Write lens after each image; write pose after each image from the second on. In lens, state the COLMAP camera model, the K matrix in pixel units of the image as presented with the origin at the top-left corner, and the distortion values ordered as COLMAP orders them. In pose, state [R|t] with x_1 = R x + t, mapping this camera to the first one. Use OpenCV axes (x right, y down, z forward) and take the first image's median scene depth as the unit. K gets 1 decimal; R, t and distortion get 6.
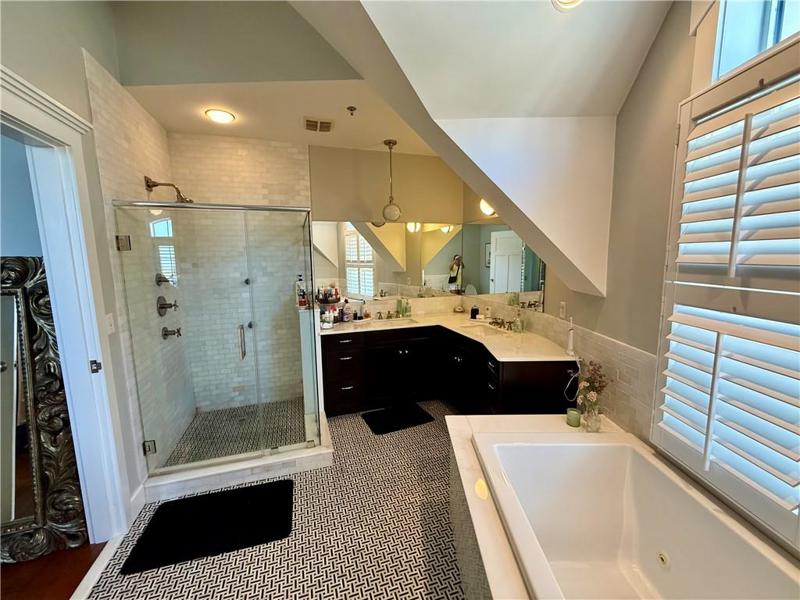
lens RADIAL K [[321.5, 0, 397.5], [0, 321.5, 300.6], [0, 0, 1]] dist [0.000786, 0.000289]
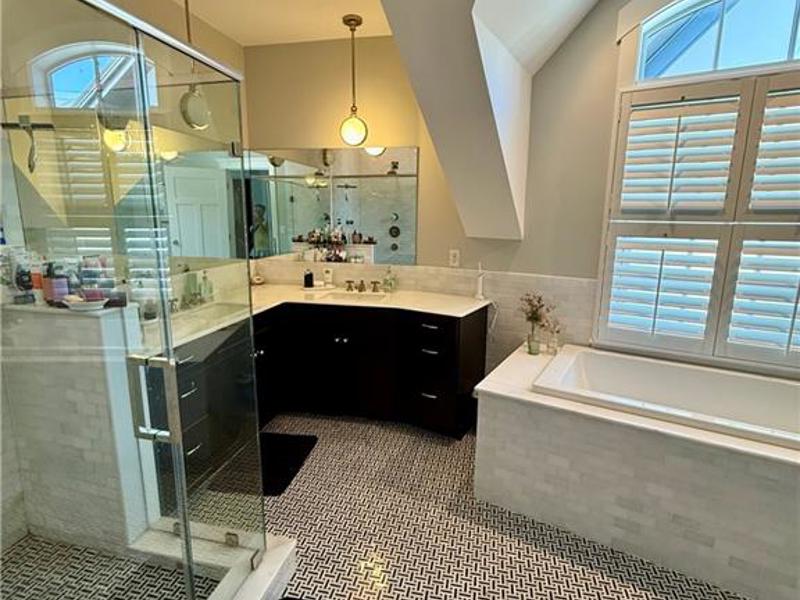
lens RADIAL K [[425.8, 0, 399.0], [0, 425.8, 298.5], [0, 0, 1]] dist [-0.002892, -0.000561]
pose [[0.509260, -0.143441, 0.848574, -0.981233], [0.094436, 0.989372, 0.110567, -0.013473], [-0.855415, 0.023829, 0.517394, 0.673020]]
